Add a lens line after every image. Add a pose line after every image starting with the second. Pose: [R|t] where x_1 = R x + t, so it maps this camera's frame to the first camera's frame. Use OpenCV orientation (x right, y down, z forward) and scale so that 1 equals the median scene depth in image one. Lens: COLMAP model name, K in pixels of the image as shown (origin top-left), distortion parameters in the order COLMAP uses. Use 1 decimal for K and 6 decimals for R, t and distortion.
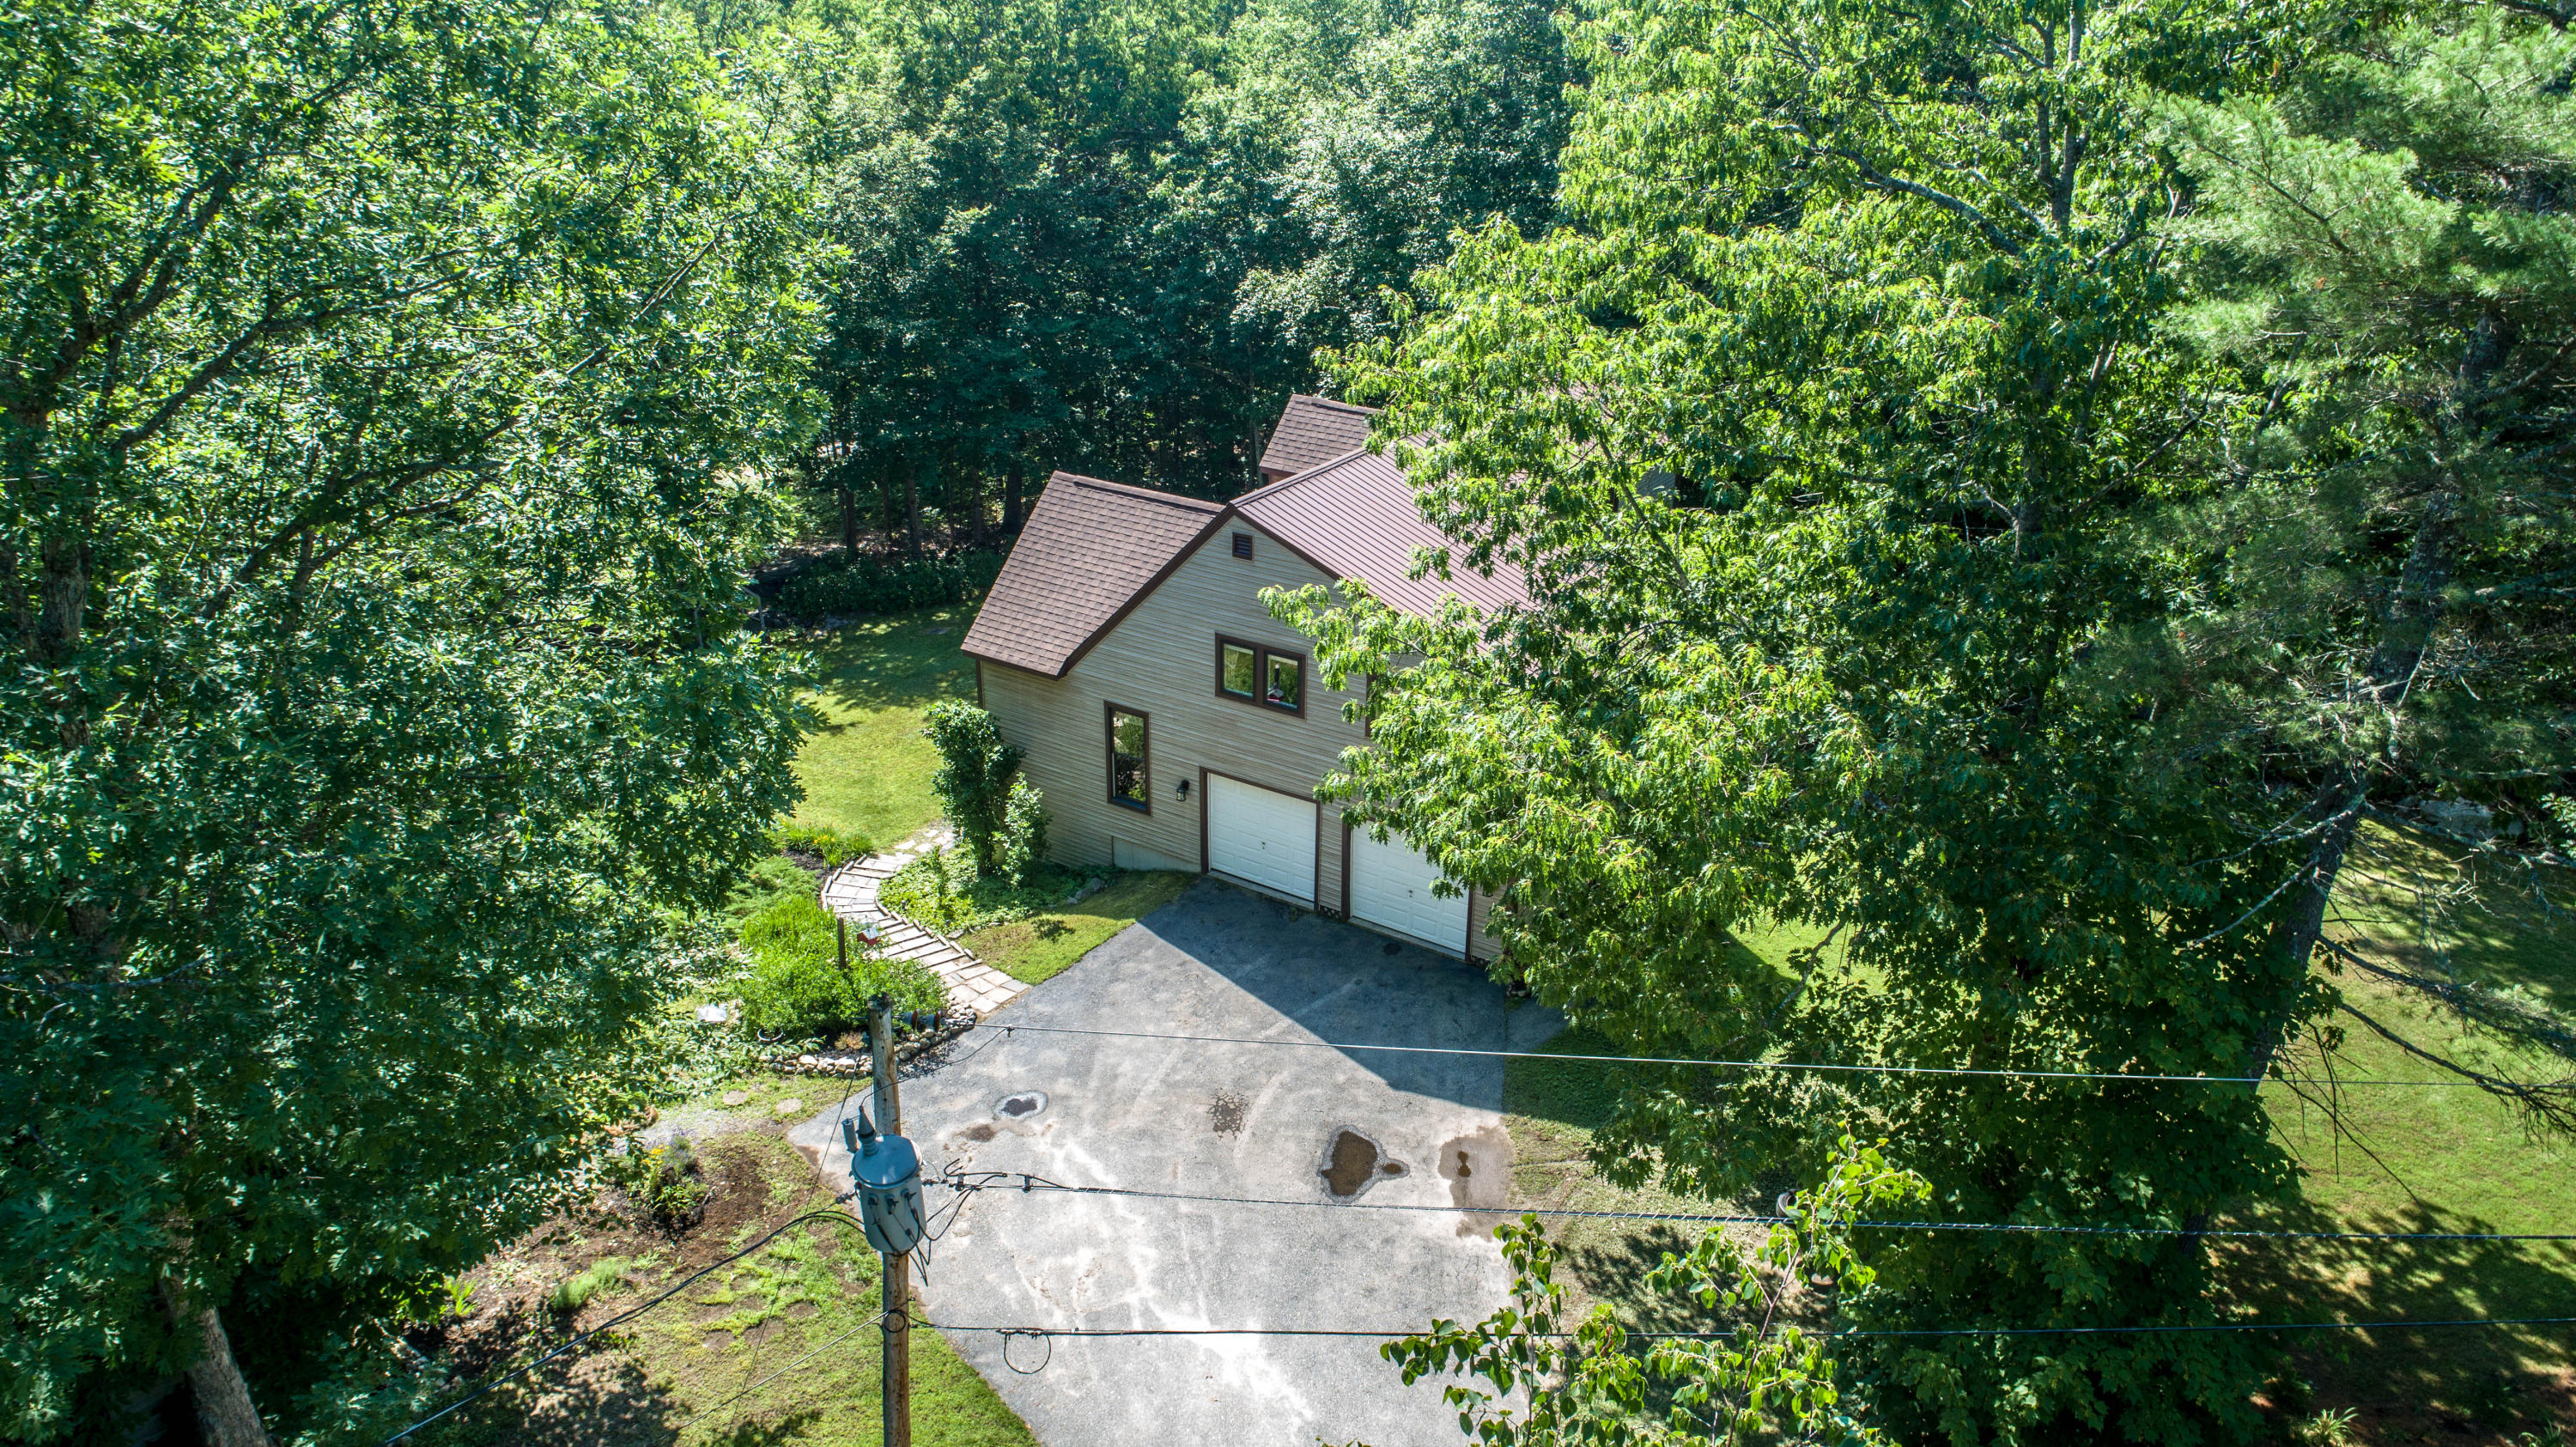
lens RADIAL K [[1732.7, 0, 1288.0], [0, 1732.7, 723.5], [0, 0, 1]] dist [-0.015189, 0.008539]
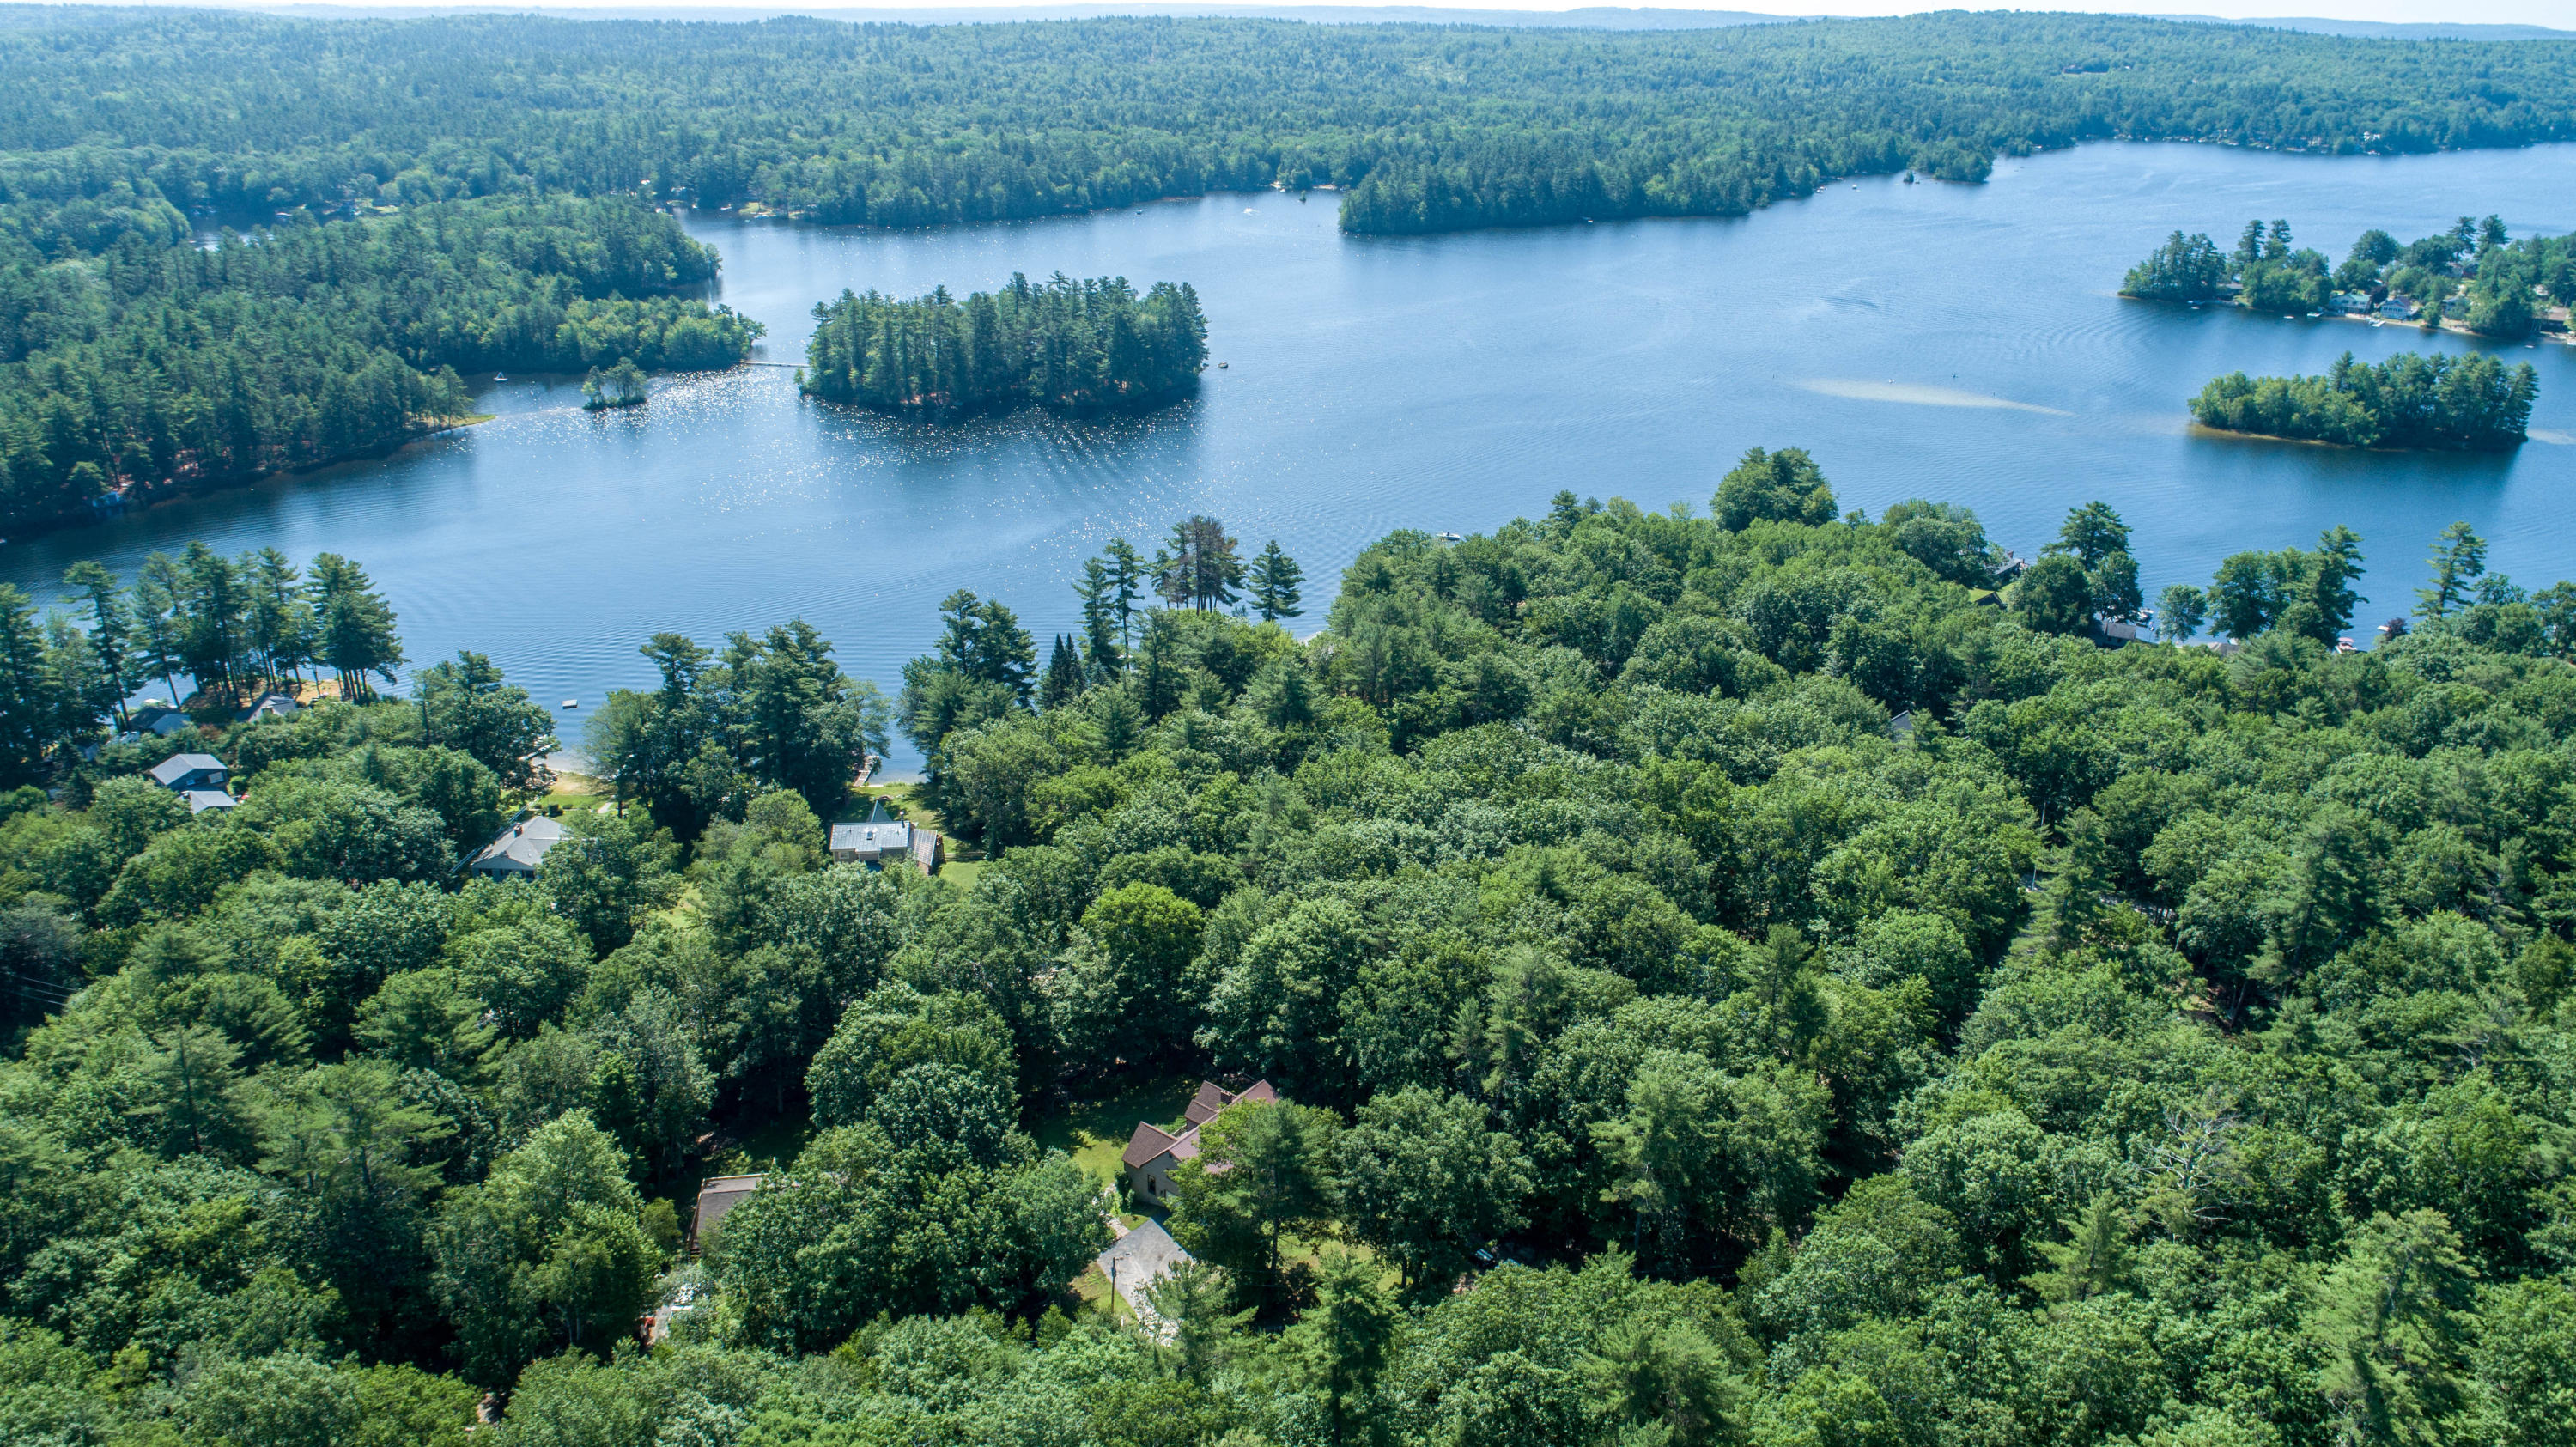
lens RADIAL K [[1737.6, 0, 1286.1], [0, 1737.6, 717.8], [0, 0, 1]] dist [-0.013014, 0.006072]
pose [[0.995663, 0.032414, -0.087205, 0.730224], [-0.033822, 0.999320, -0.014714, -1.335991], [0.086669, 0.017599, 0.996082, -4.253321]]
